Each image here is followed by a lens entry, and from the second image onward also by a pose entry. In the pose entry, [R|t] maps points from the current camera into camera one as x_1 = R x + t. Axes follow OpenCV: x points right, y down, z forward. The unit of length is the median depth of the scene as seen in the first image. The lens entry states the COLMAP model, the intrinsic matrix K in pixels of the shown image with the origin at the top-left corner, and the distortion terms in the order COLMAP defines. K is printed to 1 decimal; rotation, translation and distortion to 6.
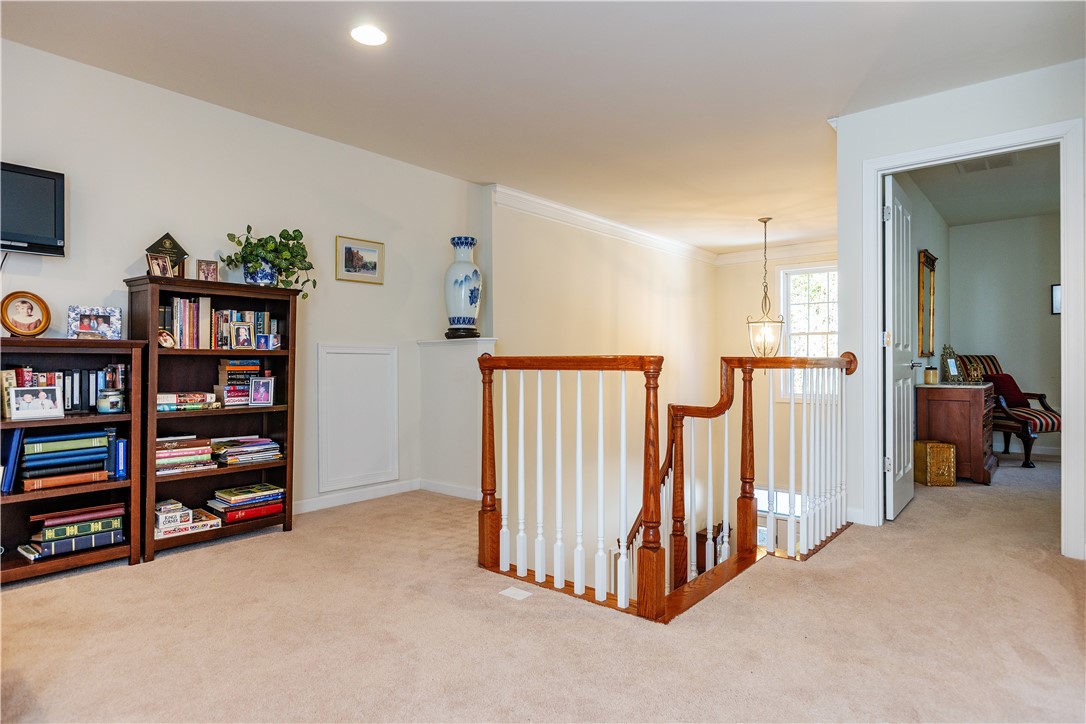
lens RADIAL K [[610.9, 0, 535.3], [0, 610.9, 361.5], [0, 0, 1]] dist [-0.007218, 0.000976]
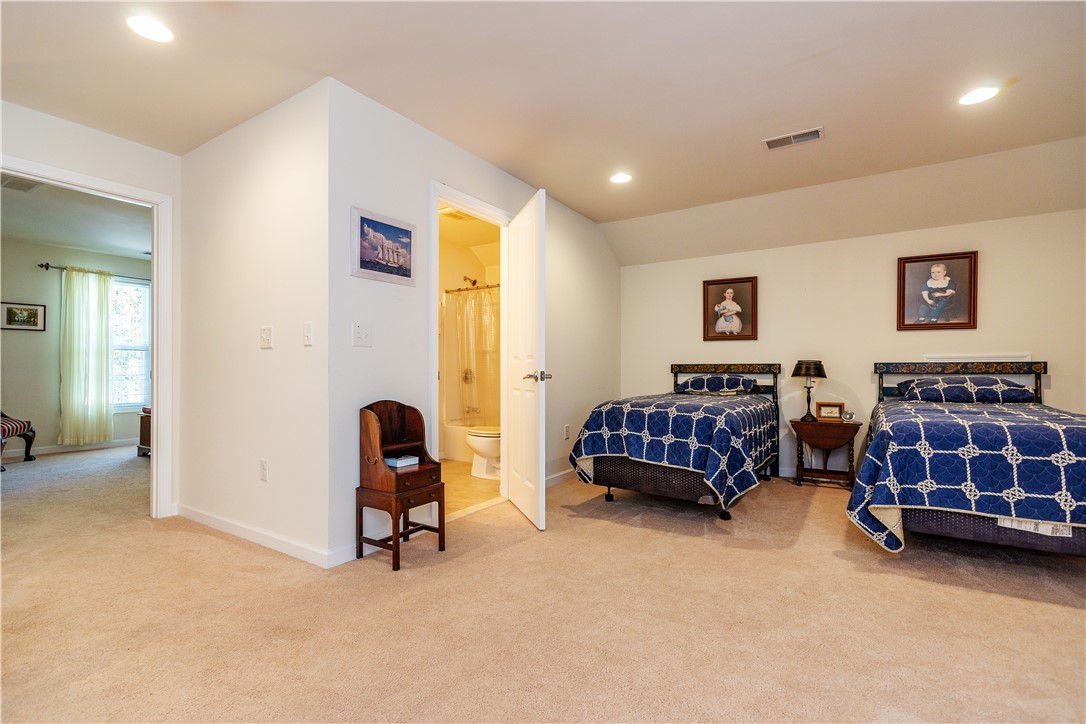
lens RADIAL K [[495.5, 0, 537.3], [0, 495.5, 362.8], [0, 0, 1]] dist [0.001145, -0.000347]
pose [[-0.133112, 0.017609, 0.990945, -0.284153], [0.002345, 0.999845, -0.017452, 0.001633], [-0.991098, 0.000000, -0.133132, 0.284205]]
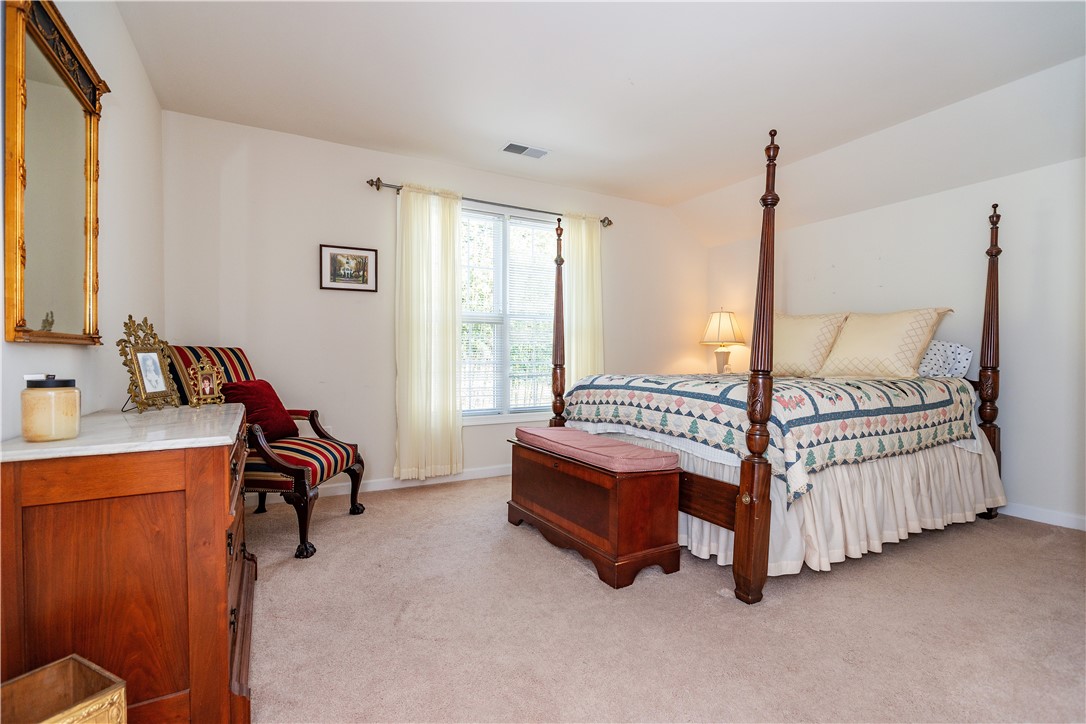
lens RADIAL K [[495.5, 0, 539.5], [0, 495.5, 368.3], [0, 0, 1]] dist [0.001145, -0.000347]
pose [[0.355954, -0.016459, 0.934359, 0.748279], [-0.004910, 0.999798, 0.019482, -0.002135], [-0.934491, -0.011522, 0.355801, 1.023952]]
